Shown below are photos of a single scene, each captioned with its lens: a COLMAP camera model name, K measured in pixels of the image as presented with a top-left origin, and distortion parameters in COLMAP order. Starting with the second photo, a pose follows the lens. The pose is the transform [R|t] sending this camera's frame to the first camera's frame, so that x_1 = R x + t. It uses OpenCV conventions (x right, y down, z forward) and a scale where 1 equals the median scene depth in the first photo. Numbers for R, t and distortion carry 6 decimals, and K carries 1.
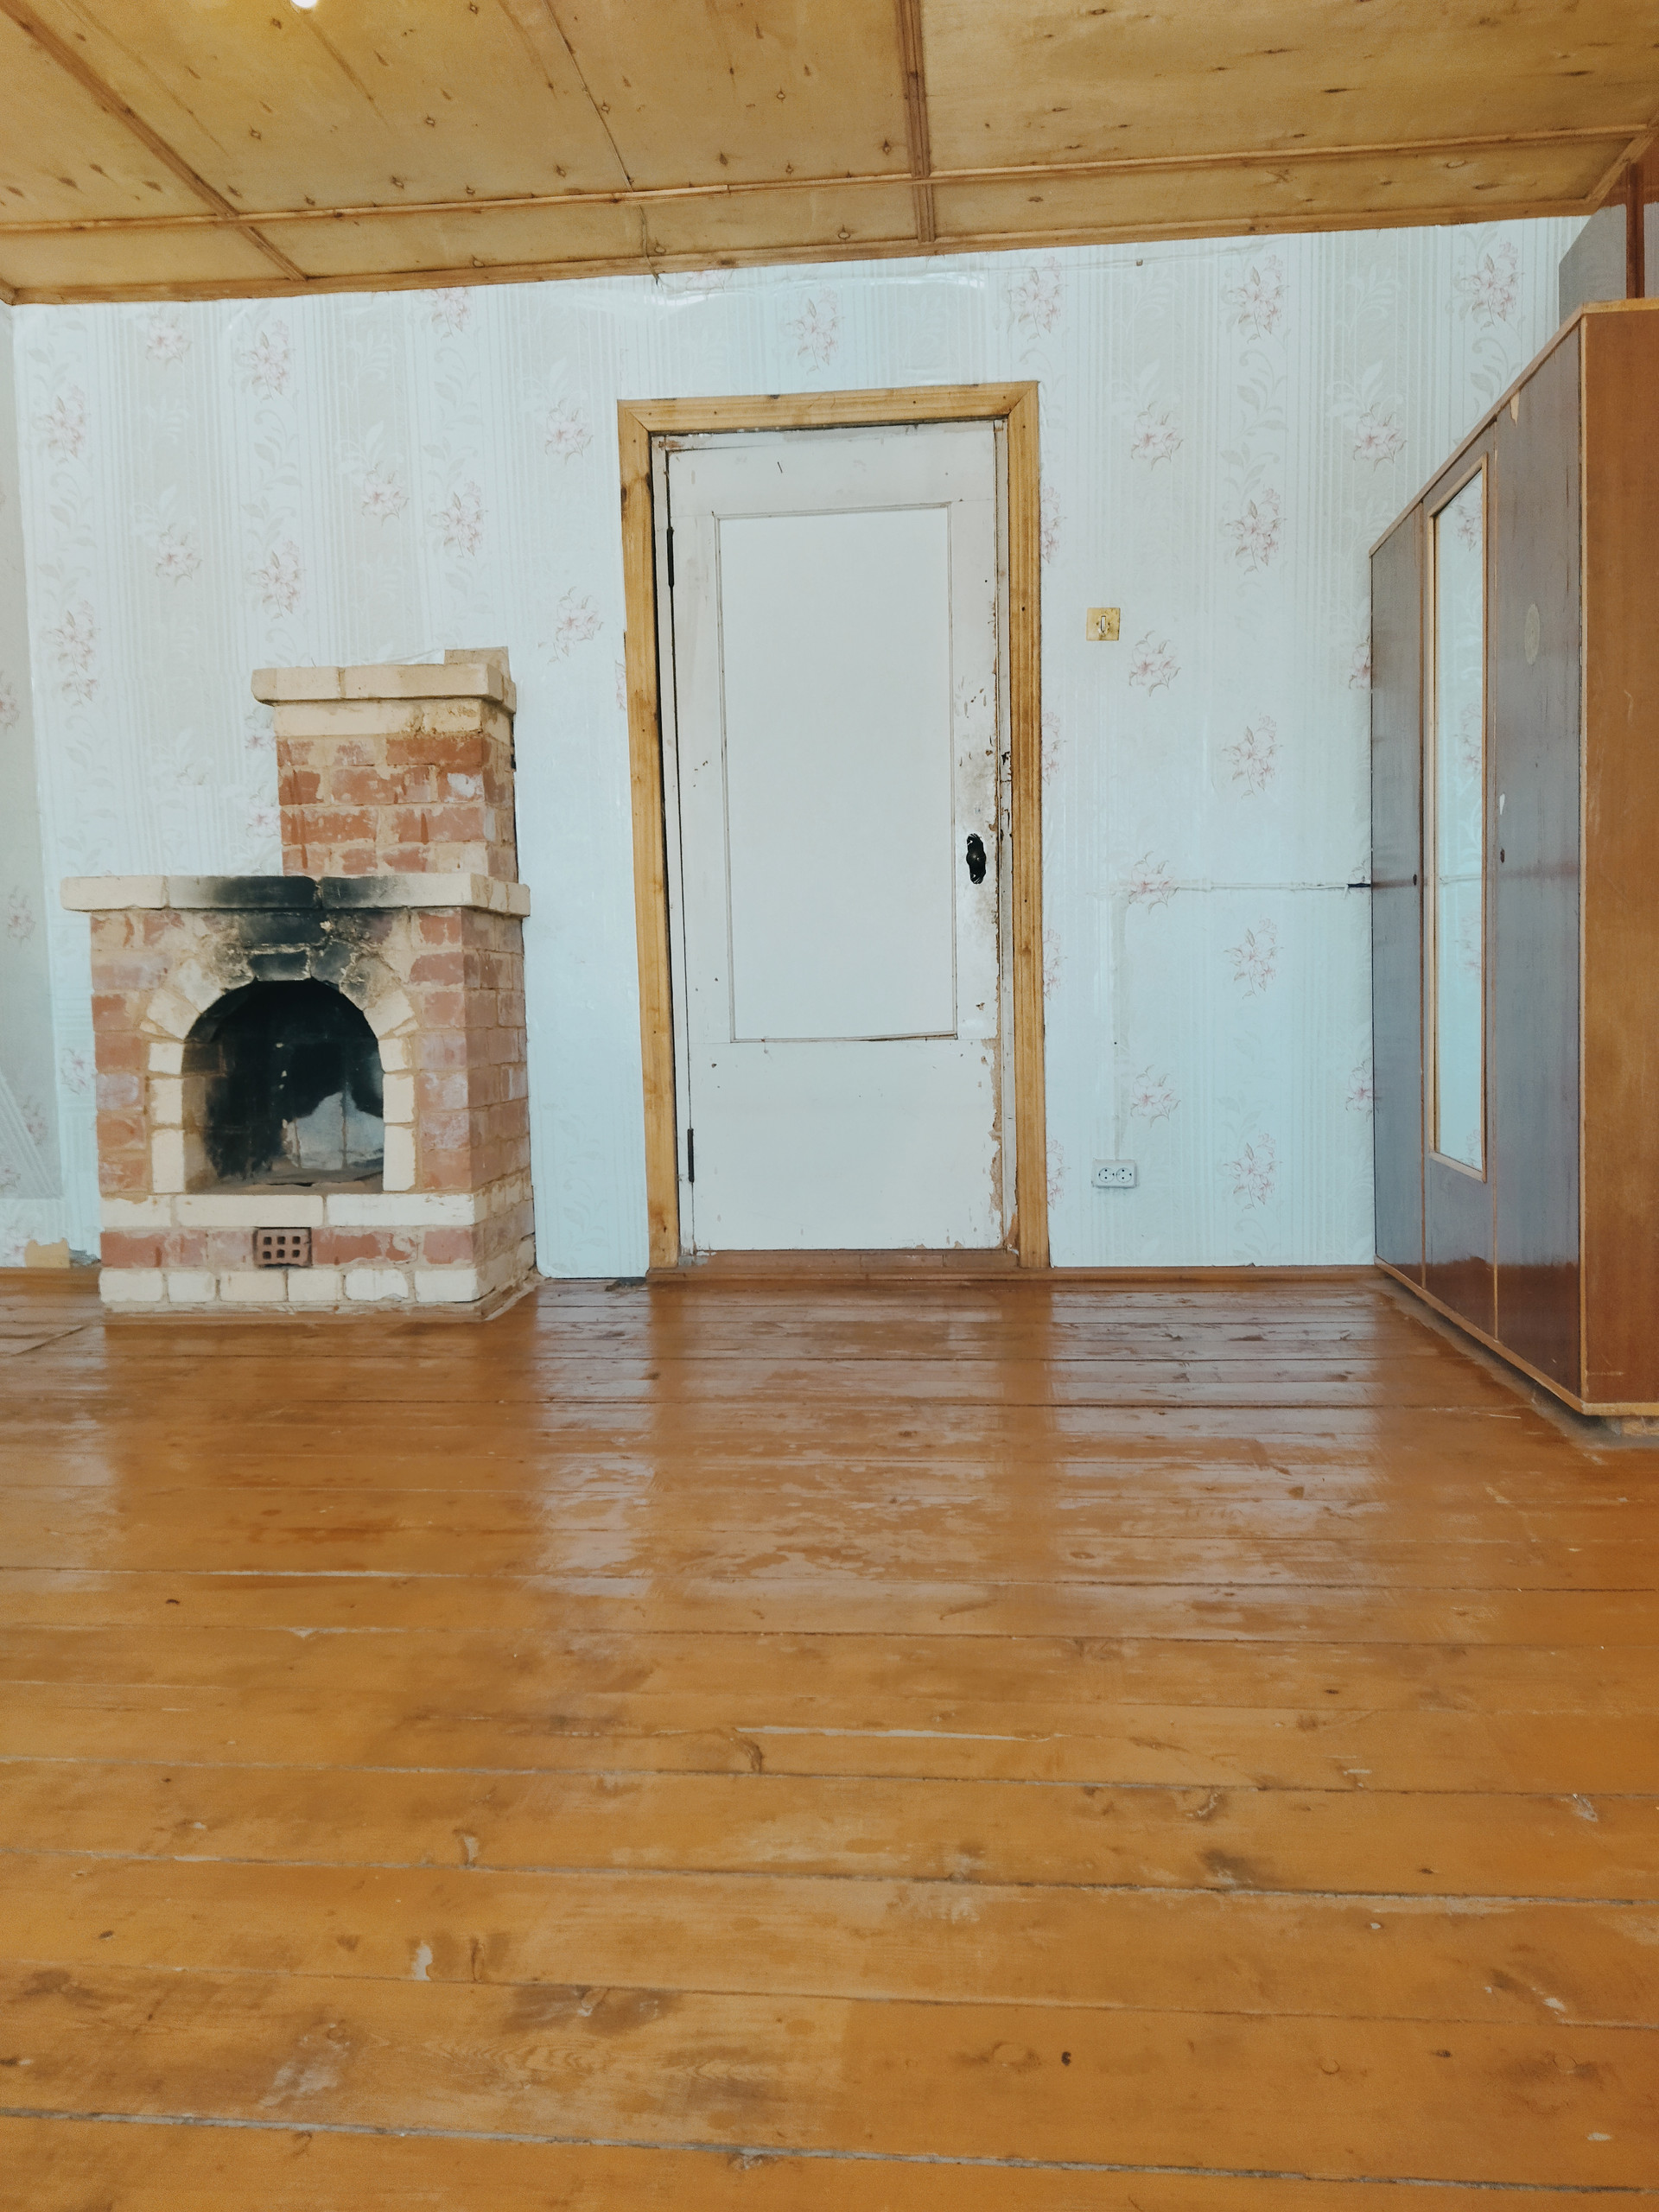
lens RADIAL K [[1634.0, 0, 812.9], [0, 1634.0, 1088.5], [0, 0, 1]] dist [0.114396, -0.166026]
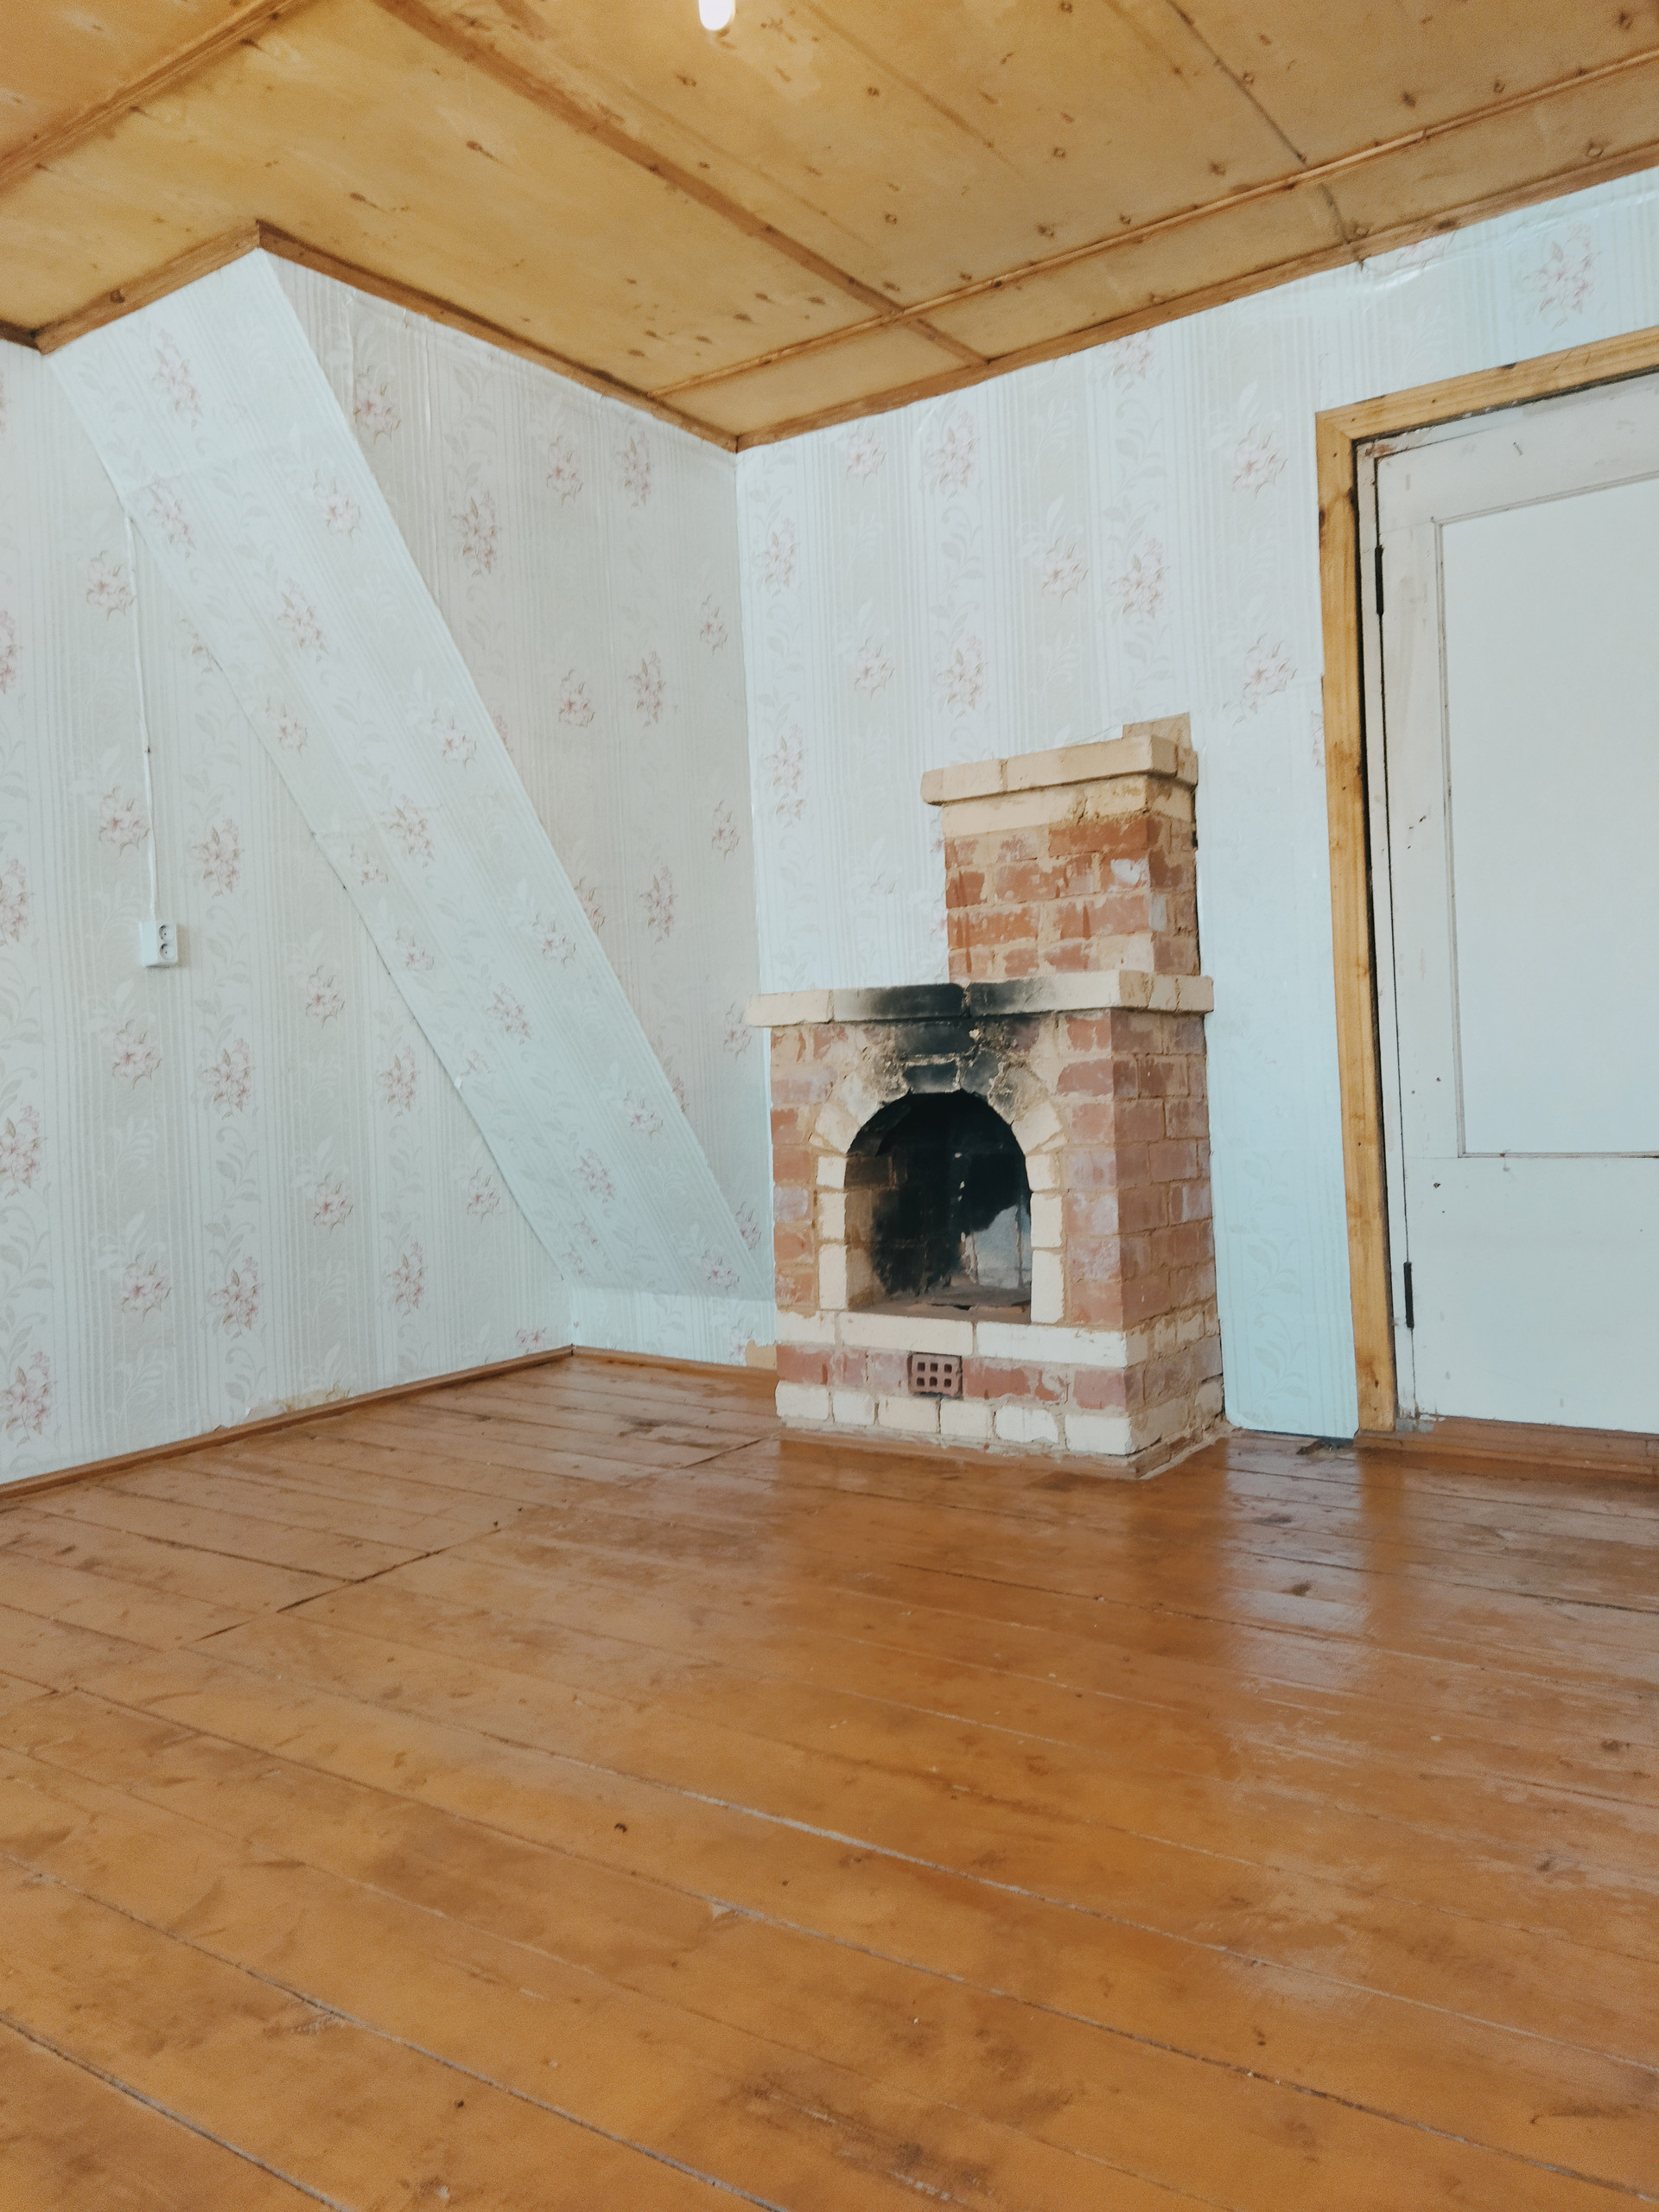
lens RADIAL K [[1634.0, 0, 812.9], [0, 1634.0, 1088.5], [0, 0, 1]] dist [0.114396, -0.166026]
pose [[0.870402, -0.013319, -0.492162, 0.079535], [-0.008128, 0.999109, -0.041413, -0.027254], [0.492275, 0.040047, 0.869518, 0.139441]]
